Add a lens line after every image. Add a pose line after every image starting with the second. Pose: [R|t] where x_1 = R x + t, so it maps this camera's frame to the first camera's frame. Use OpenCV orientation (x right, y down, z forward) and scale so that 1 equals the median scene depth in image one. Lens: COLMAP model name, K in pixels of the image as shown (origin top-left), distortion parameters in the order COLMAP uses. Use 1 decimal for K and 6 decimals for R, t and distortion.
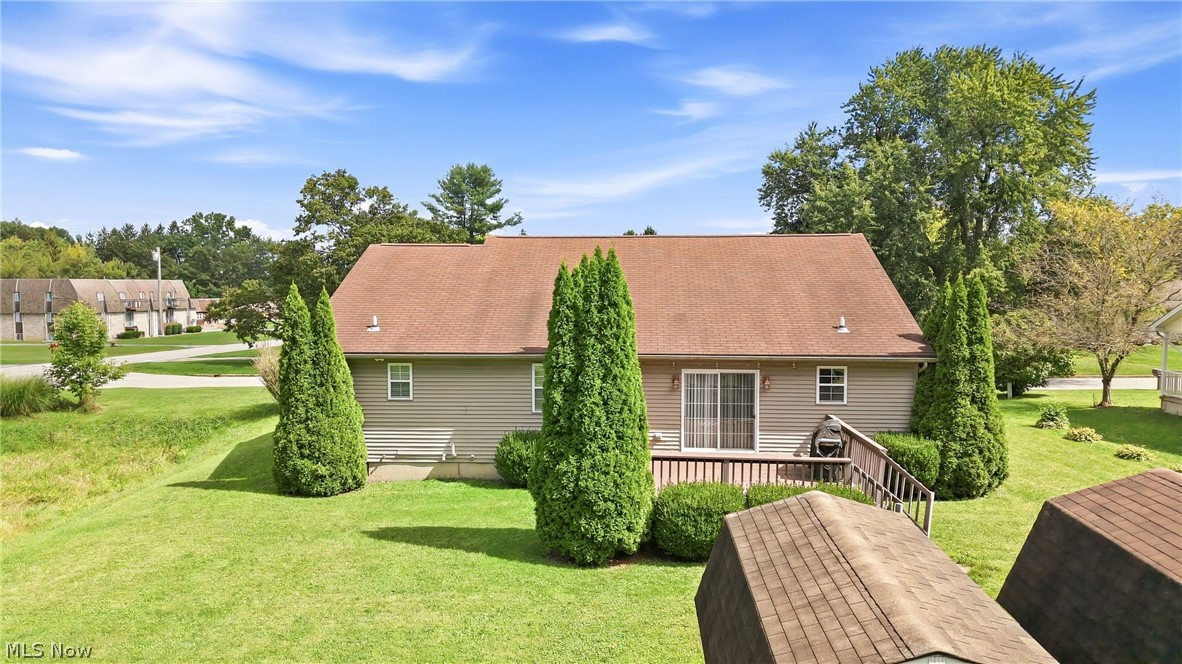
lens RADIAL K [[794.5, 0, 591.0], [0, 794.5, 332.0], [0, 0, 1]] dist [0.038624, -0.047699]
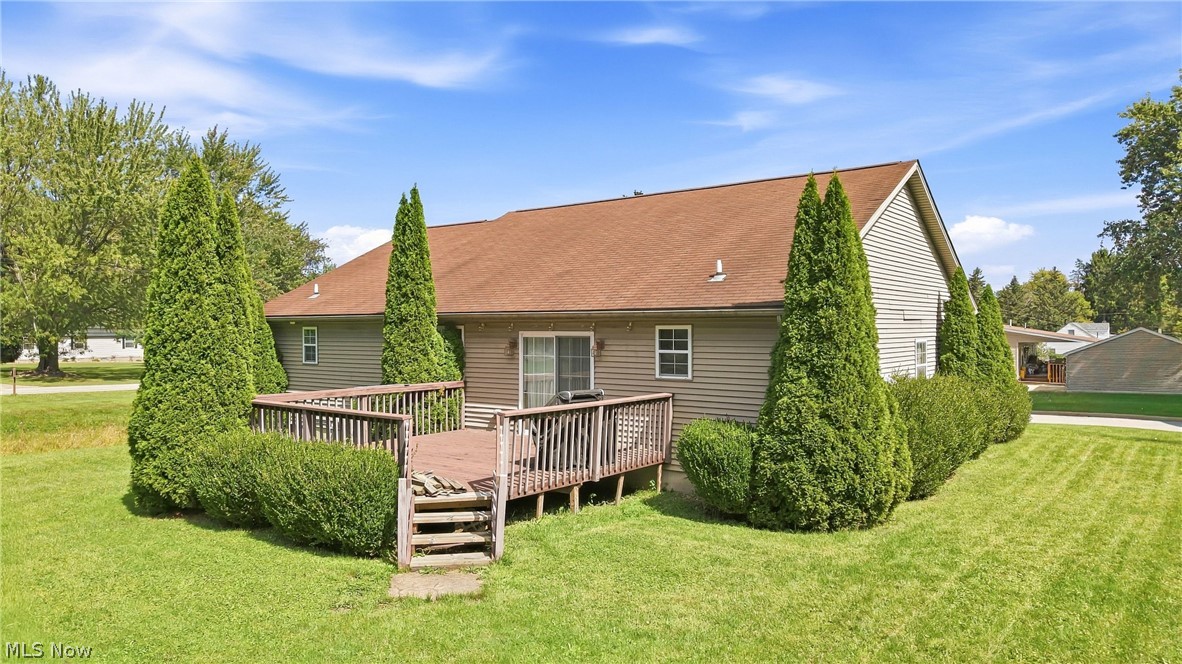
lens RADIAL K [[794.5, 0, 591.0], [0, 794.5, 332.0], [0, 0, 1]] dist [0.038624, -0.047699]
pose [[0.816311, -0.003666, -0.577601, 0.651727], [-0.027152, 0.998631, -0.044711, 0.082344], [0.576975, 0.052181, 0.815094, 0.378904]]
